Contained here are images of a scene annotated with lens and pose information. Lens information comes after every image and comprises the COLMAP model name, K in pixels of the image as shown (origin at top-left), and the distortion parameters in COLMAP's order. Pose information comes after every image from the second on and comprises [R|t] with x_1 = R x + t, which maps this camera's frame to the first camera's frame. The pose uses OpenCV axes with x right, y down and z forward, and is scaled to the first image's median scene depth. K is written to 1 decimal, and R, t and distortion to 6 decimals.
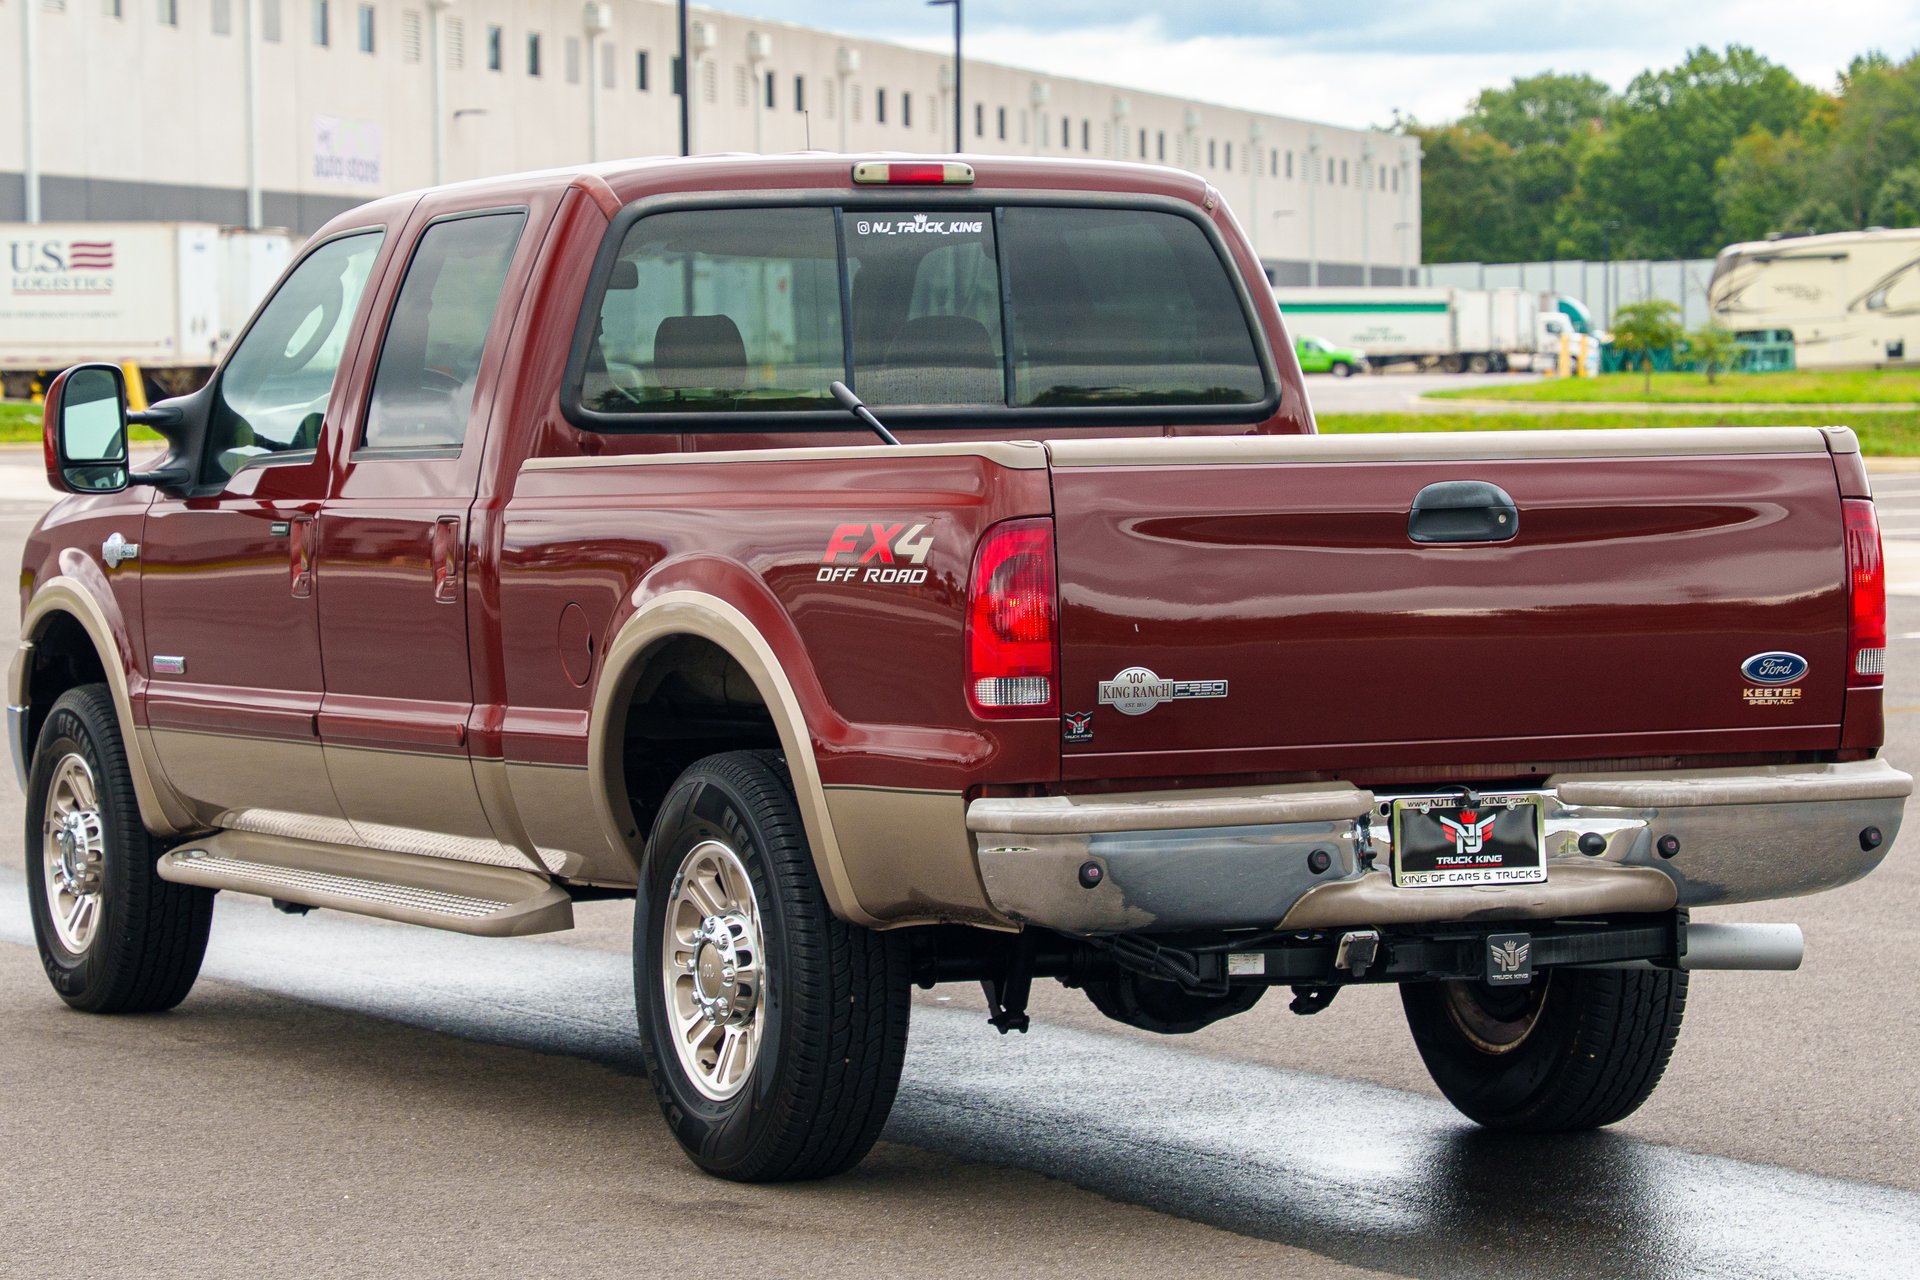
lens RADIAL K [[6011.3, 0, 956.9], [0, 6011.3, 726.5], [0, 0, 1]] dist [0.290305, 0.492572]
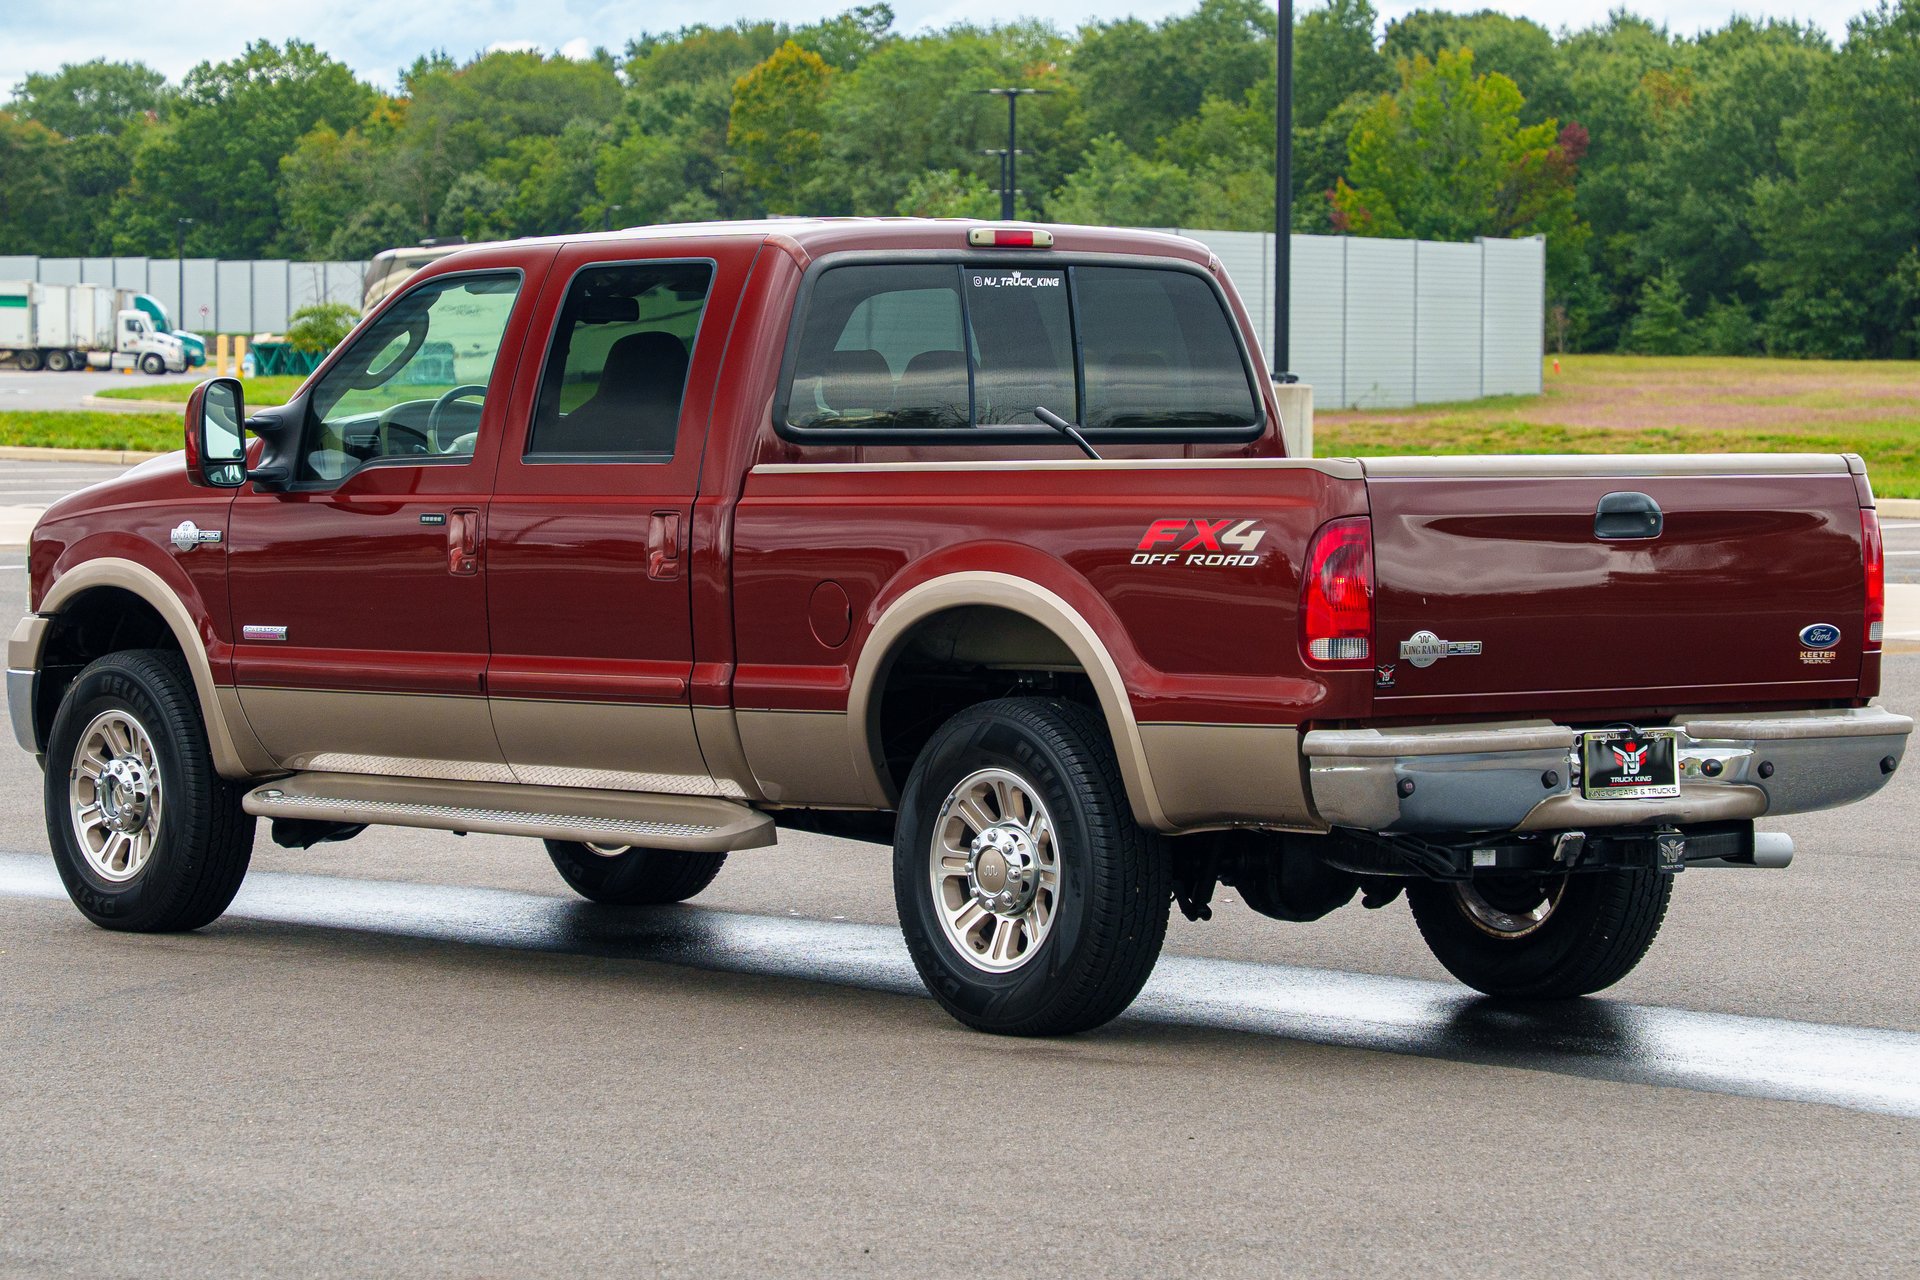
lens RADIAL K [[6216.2, 0, 960.7], [0, 6216.2, 772.8], [0, 0, 1]] dist [0.169698, 1.084517]
pose [[0.971871, 0.000856, 0.235513, -0.370862], [-0.002153, 0.999984, 0.005249, 0.013580], [-0.235505, -0.005608, 0.971857, -0.284474]]
